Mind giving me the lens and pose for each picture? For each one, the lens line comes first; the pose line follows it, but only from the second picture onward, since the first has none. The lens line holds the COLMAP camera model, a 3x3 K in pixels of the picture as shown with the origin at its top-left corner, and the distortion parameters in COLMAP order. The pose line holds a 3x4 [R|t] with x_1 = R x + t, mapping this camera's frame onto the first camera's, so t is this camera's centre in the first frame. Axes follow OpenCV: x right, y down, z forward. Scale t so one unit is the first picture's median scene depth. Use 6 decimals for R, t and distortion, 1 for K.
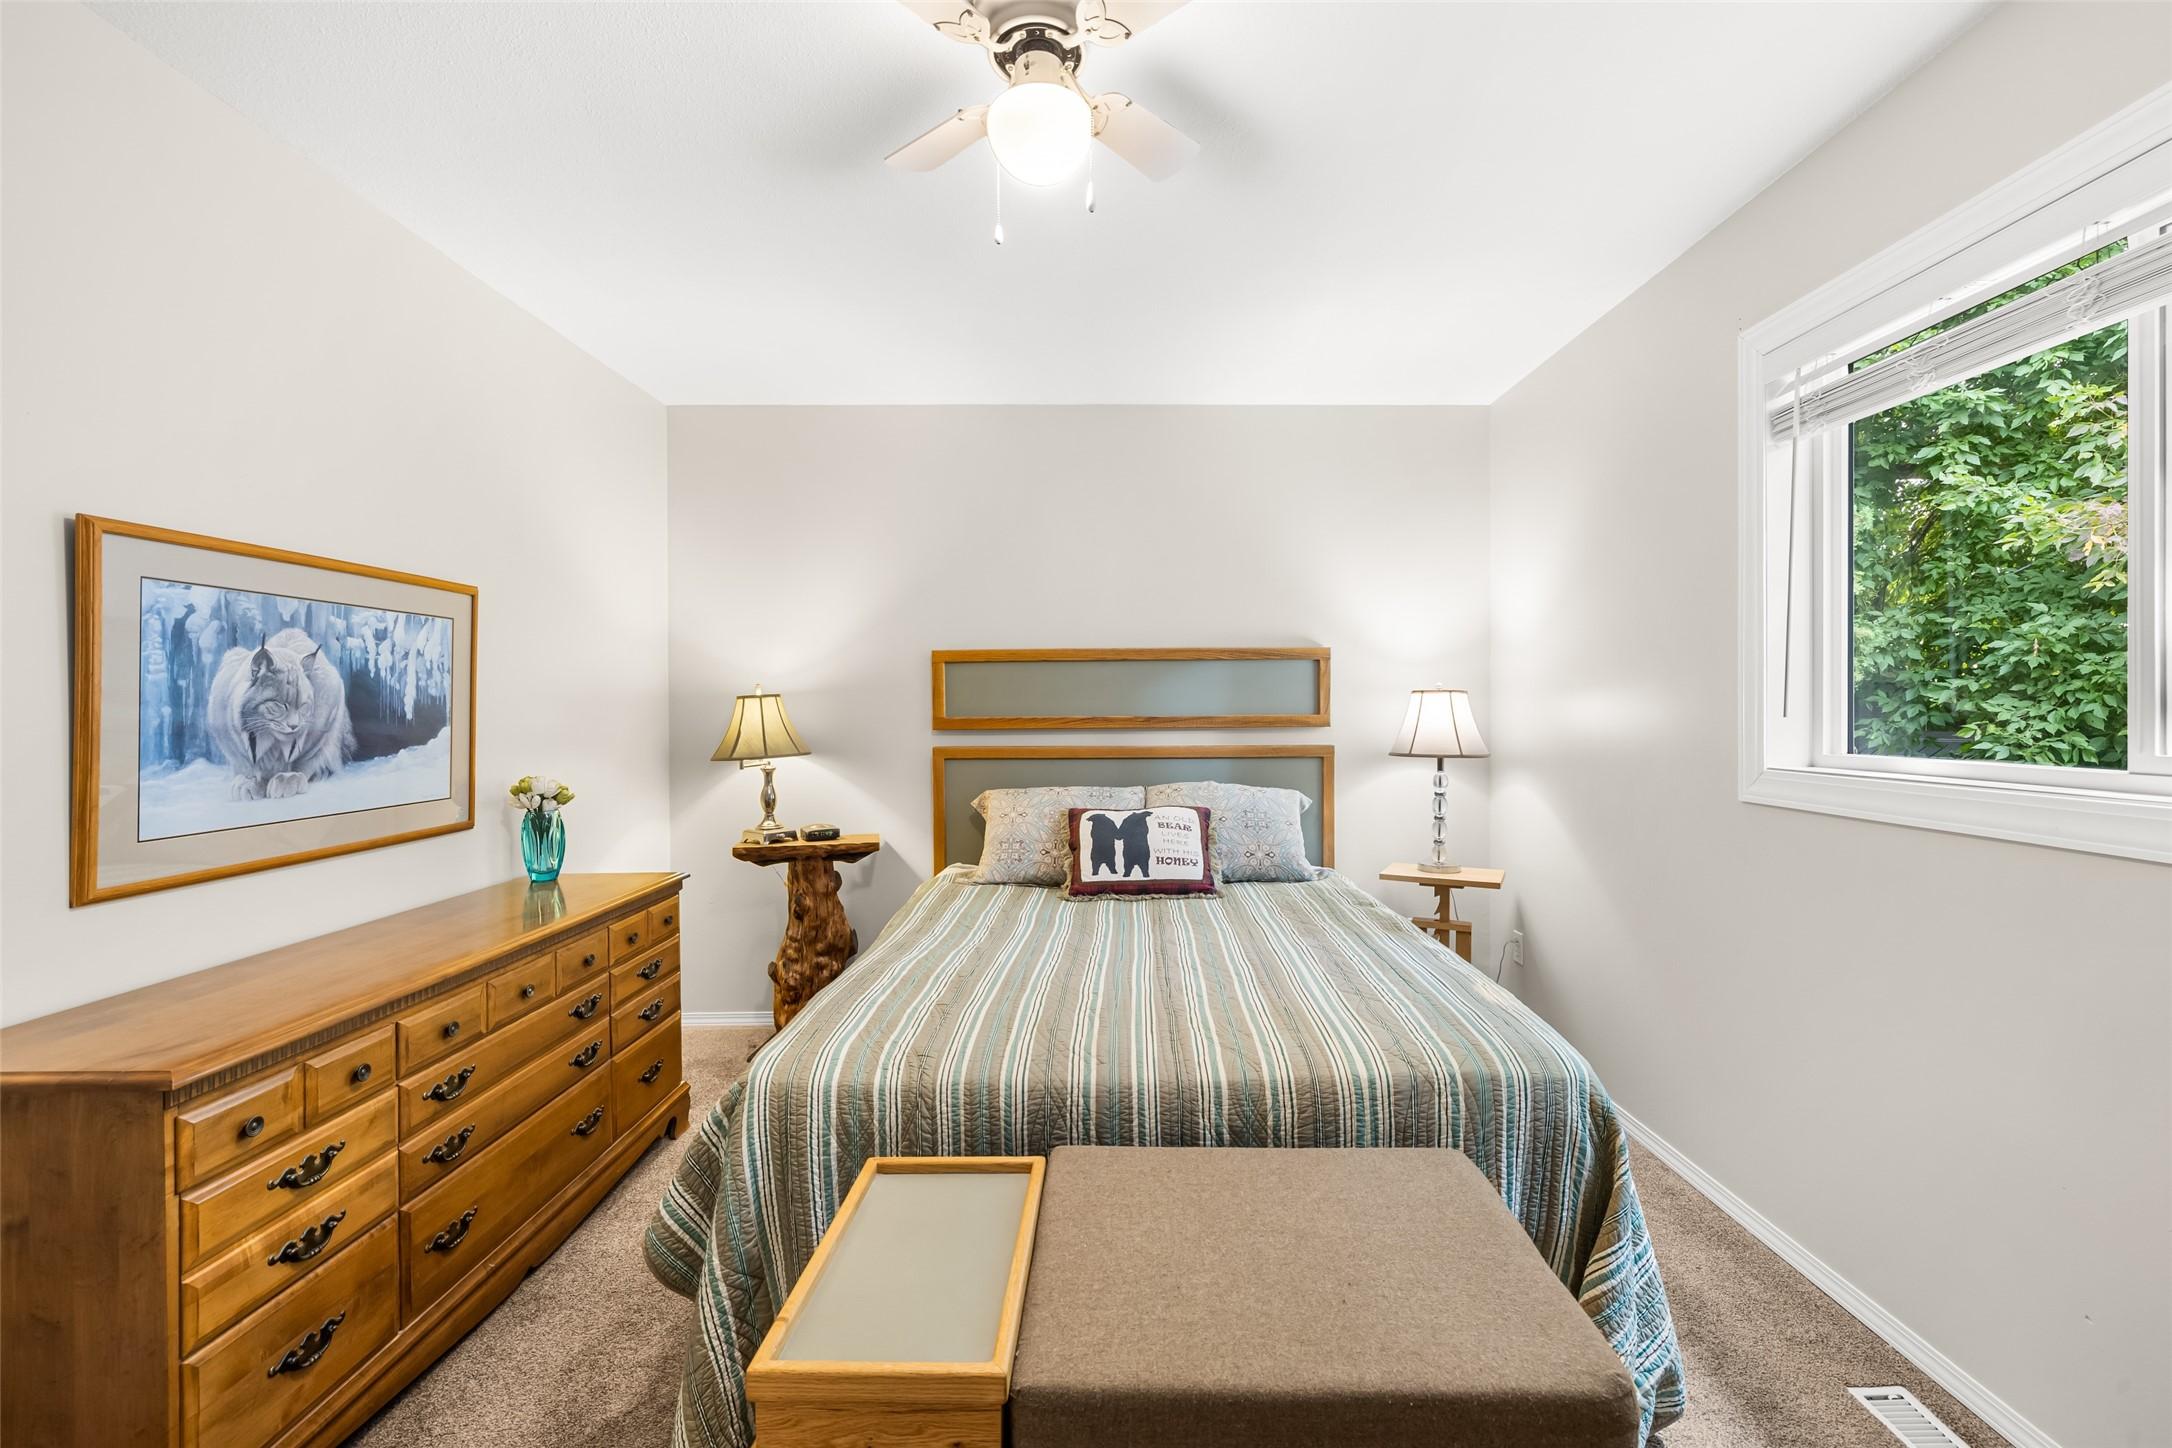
lens RADIAL K [[916.4, 0, 1118.6], [0, 916.4, 723.4], [0, 0, 1]] dist [-0.001282, 0.001027]
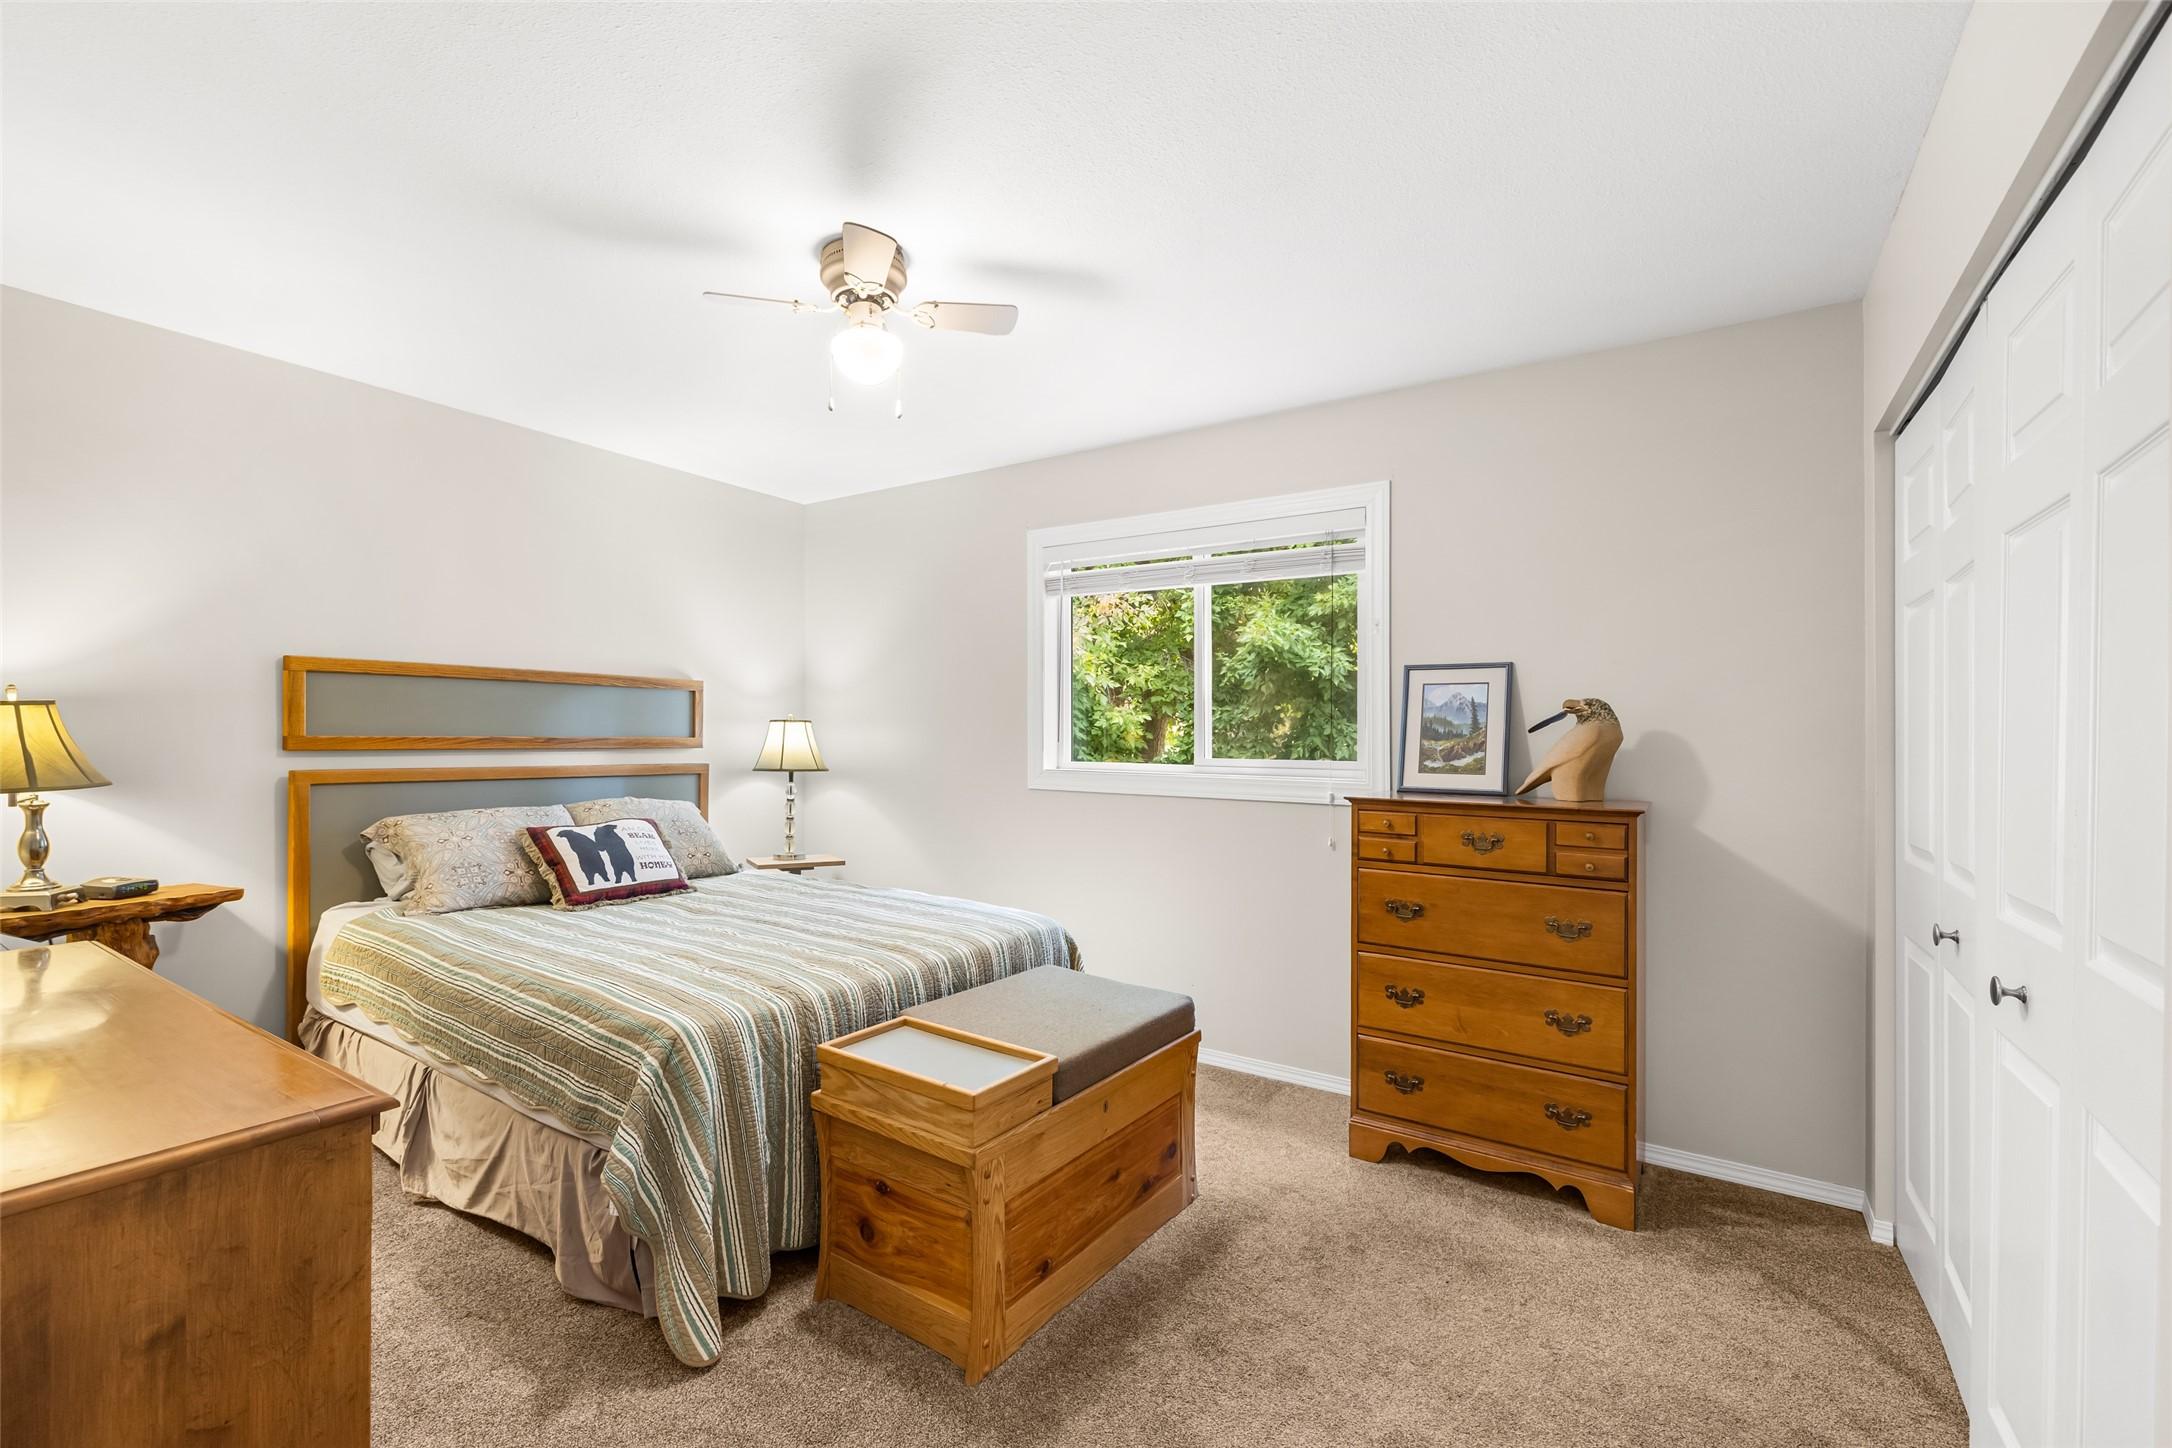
lens RADIAL K [[916.4, 0, 1040.8], [0, 916.4, 733.6], [0, 0, 1]] dist [-0.001282, 0.001027]
pose [[0.585756, 0.014602, 0.810356, -0.738880], [-0.002166, 0.999862, -0.016451, 0.005562], [-0.810485, 0.007881, 0.585707, -0.075445]]
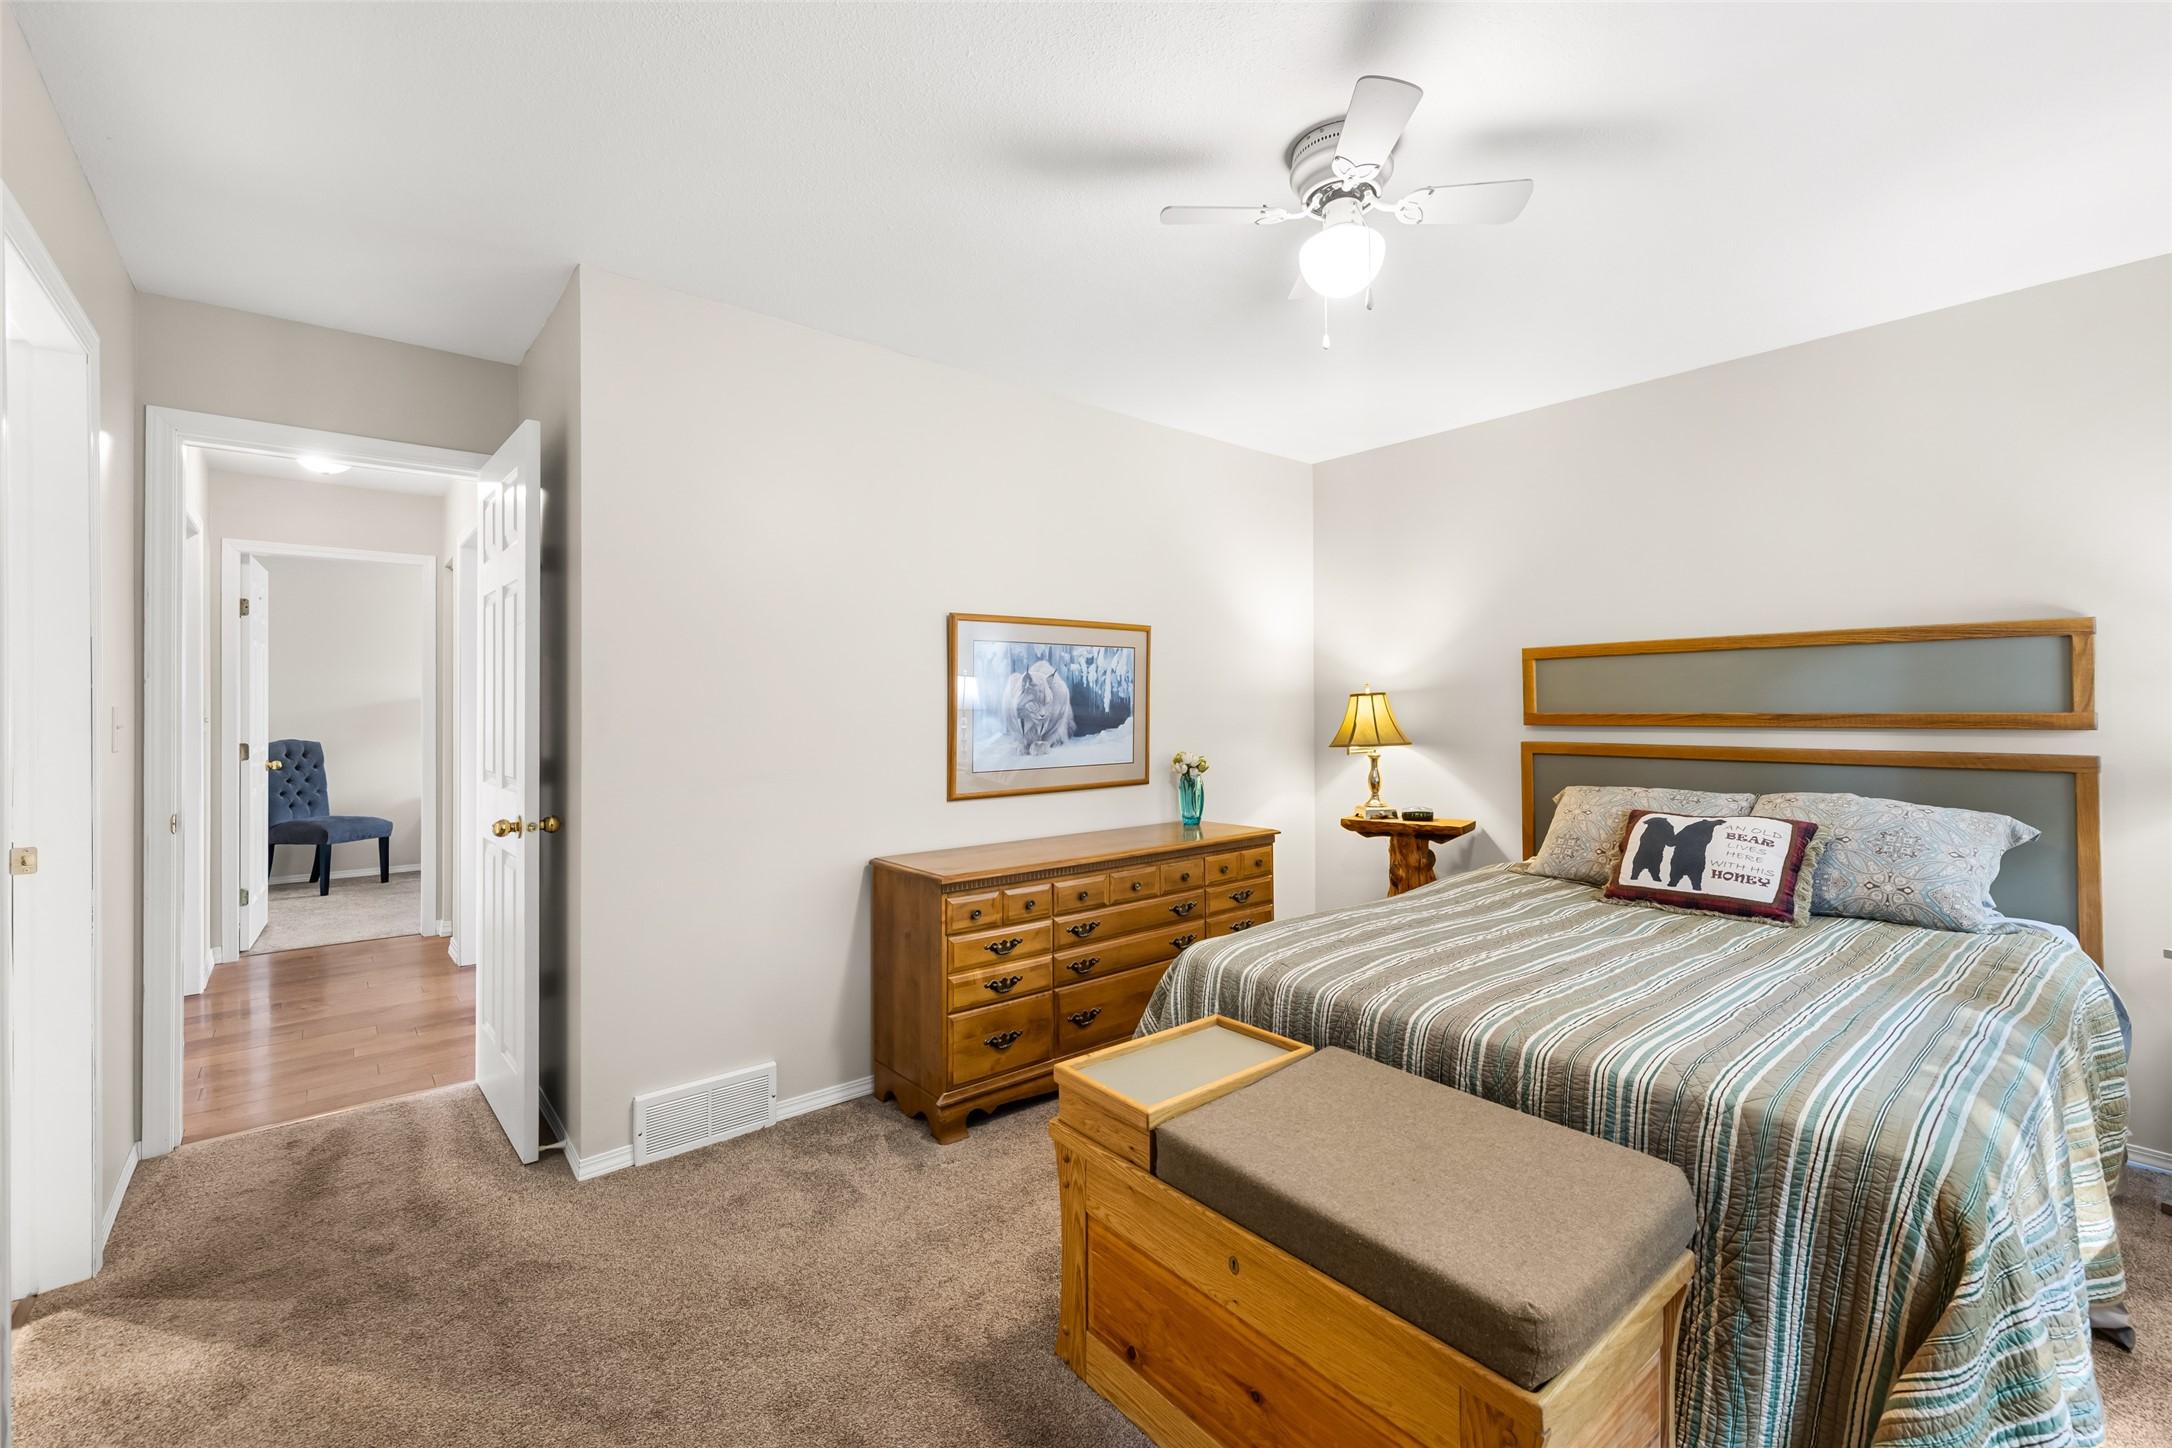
lens RADIAL K [[916.4, 0, 1093.5], [0, 916.4, 710.0], [0, 0, 1]] dist [-0.001282, 0.001027]
pose [[0.640399, 0.003633, -0.768034, 0.431635], [-0.010237, 0.999940, -0.003806, -0.001558], [0.767974, 0.010299, 0.640398, -0.053499]]
